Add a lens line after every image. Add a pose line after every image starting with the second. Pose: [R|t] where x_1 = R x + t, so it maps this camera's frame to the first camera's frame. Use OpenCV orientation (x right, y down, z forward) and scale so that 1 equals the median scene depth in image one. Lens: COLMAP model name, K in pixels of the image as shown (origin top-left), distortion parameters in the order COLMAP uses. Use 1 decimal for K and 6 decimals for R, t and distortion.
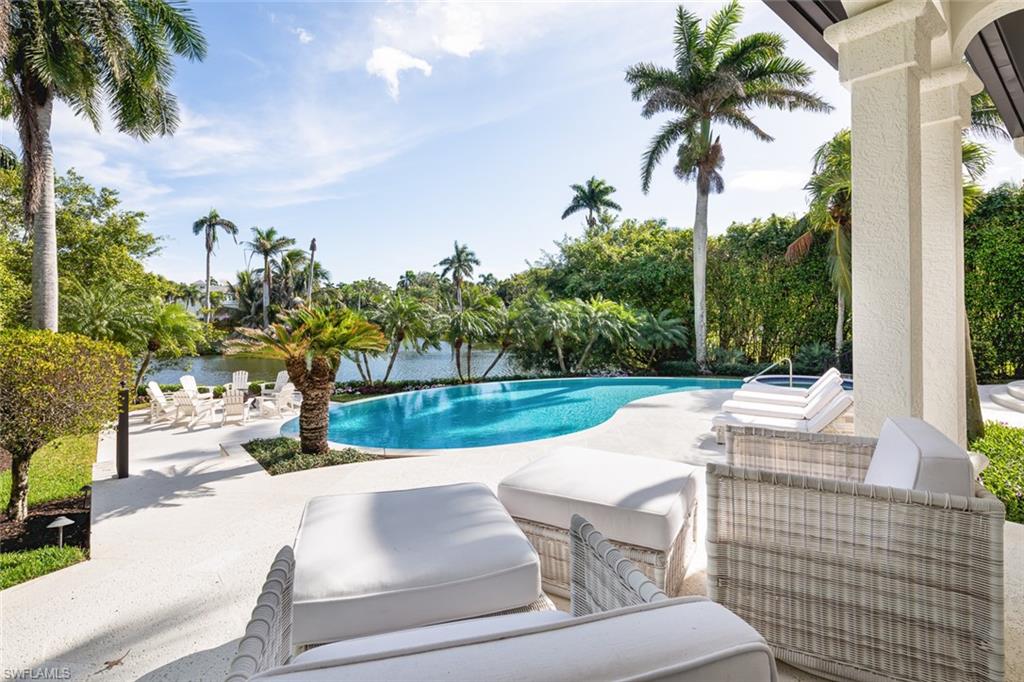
lens RADIAL K [[492.5, 0, 512.6], [0, 492.5, 308.8], [0, 0, 1]] dist [-0.002500, -0.000729]
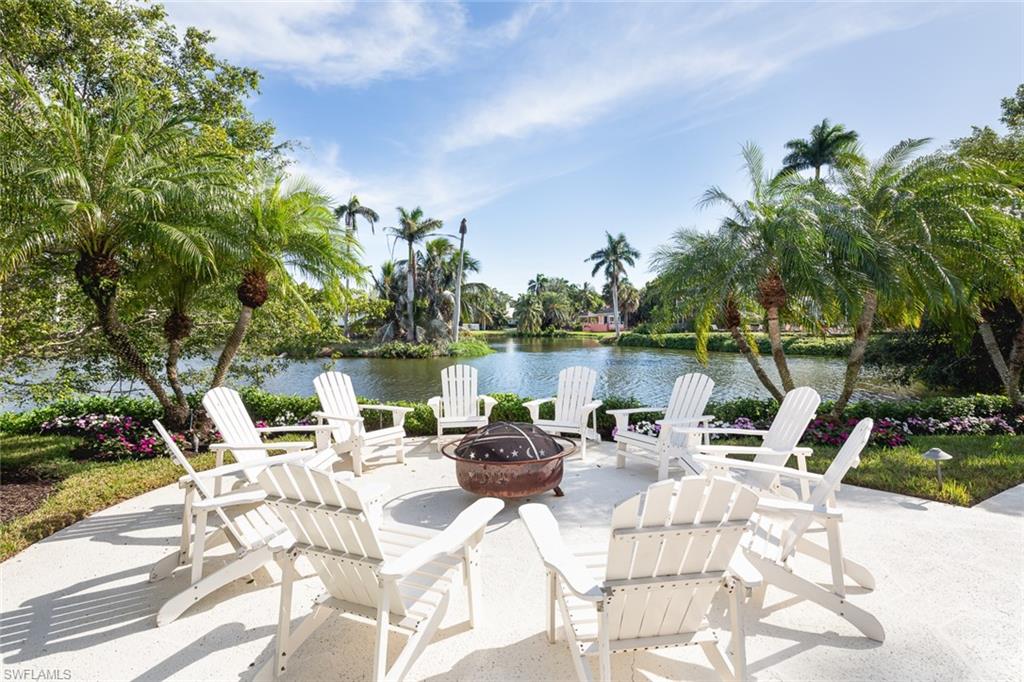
lens RADIAL K [[489.1, 0, 508.6], [0, 489.1, 326.0], [0, 0, 1]] dist [0.003512, 0.000101]
pose [[0.973771, -0.000770, -0.227529, -0.262893], [0.002316, 0.999976, 0.006527, 0.057883], [0.227519, -0.006882, 0.973749, 0.394024]]
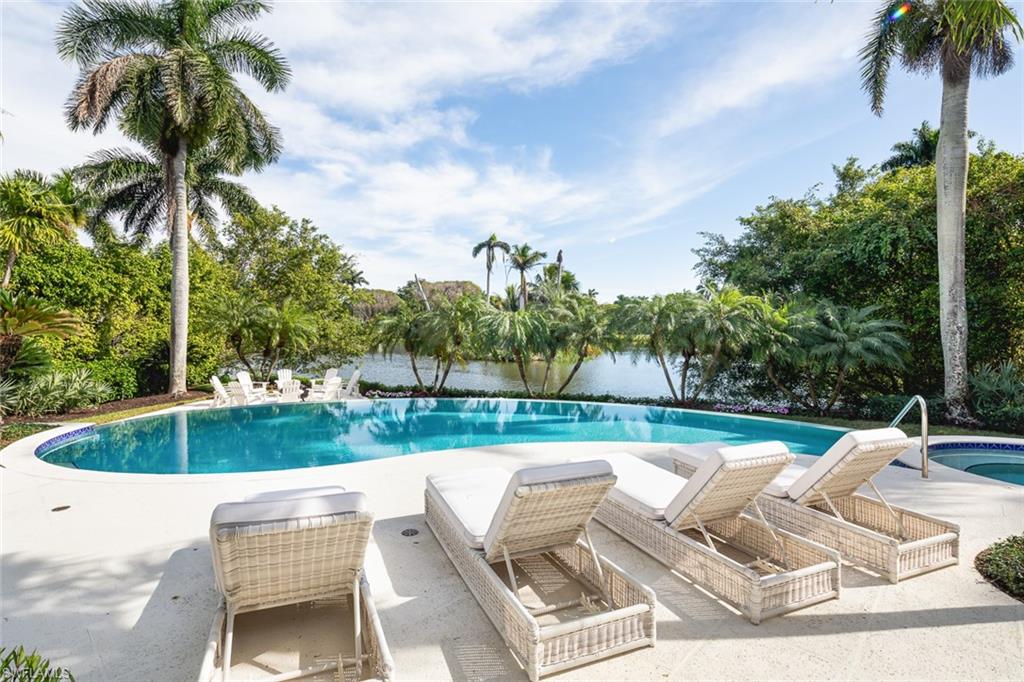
lens RADIAL K [[496.3, 0, 513.1], [0, 496.3, 322.9], [0, 0, 1]] dist [-0.000720, -0.000614]
pose [[0.793415, -0.005001, -0.608660, 0.261191], [0.003969, 0.999987, -0.003042, 0.019060], [0.608668, -0.000002, 0.793425, 0.226096]]
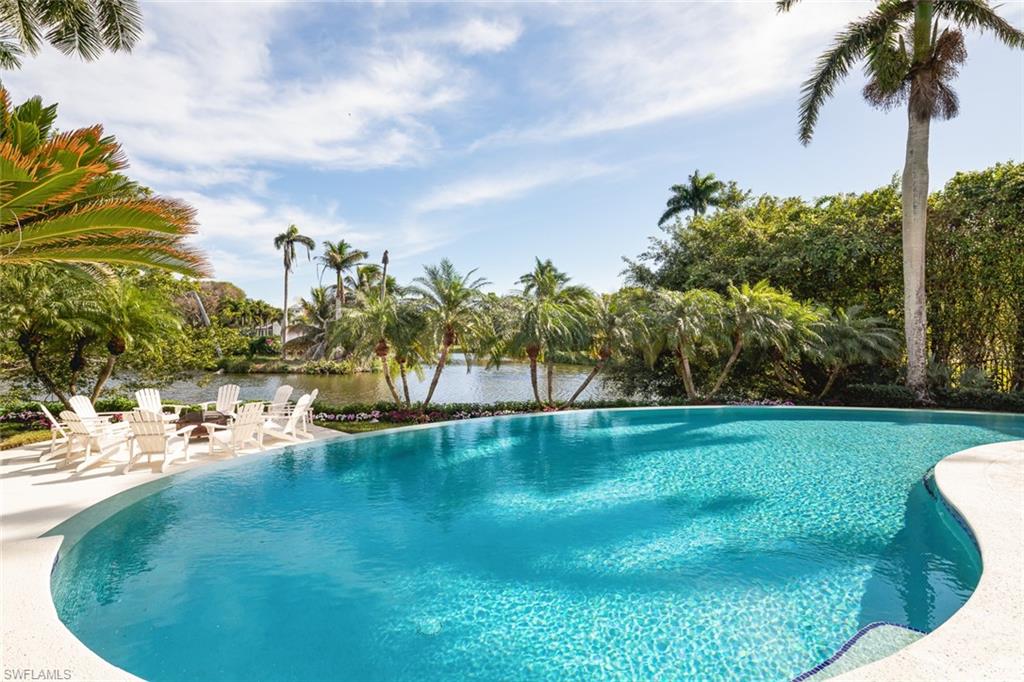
lens RADIAL K [[490.9, 0, 509.7], [0, 490.9, 336.3], [0, 0, 1]] dist [-0.000809, -0.000464]
pose [[0.984551, 0.000118, -0.175098, -0.017844], [0.000073, 0.999999, 0.001089, 0.034079], [0.175098, -0.001085, 0.984550, 0.225793]]
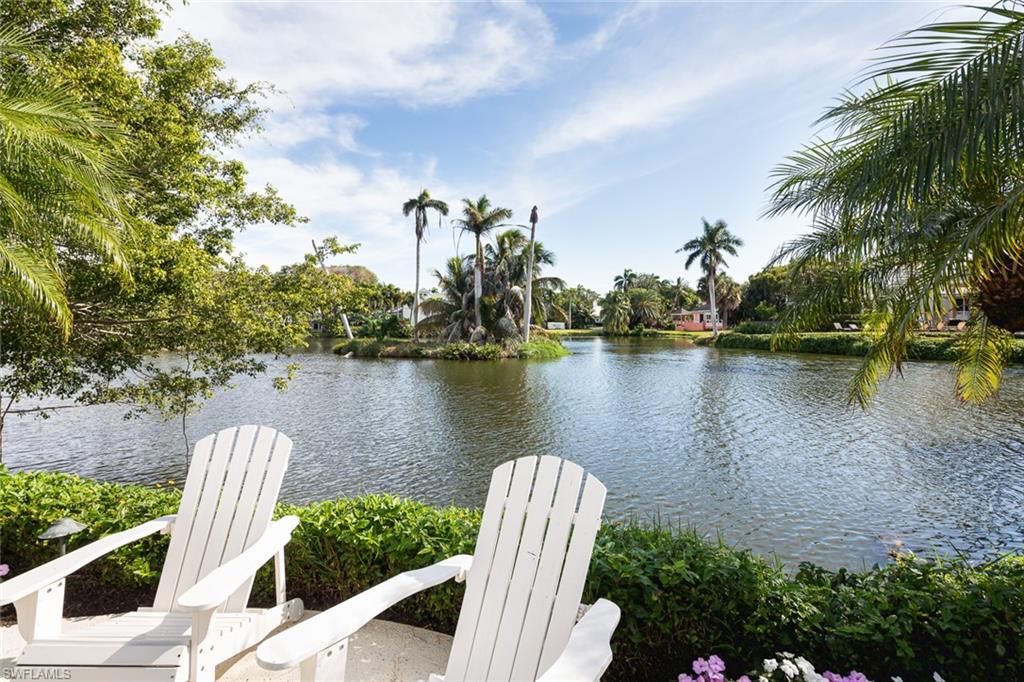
lens RADIAL K [[489.1, 0, 508.6], [0, 489.1, 326.0], [0, 0, 1]] dist [0.003512, 0.000101]
pose [[0.916766, -0.000508, -0.399425, -0.261742], [0.004242, 0.999955, 0.008465, 0.059261], [0.399403, -0.009455, 0.916727, 0.549196]]
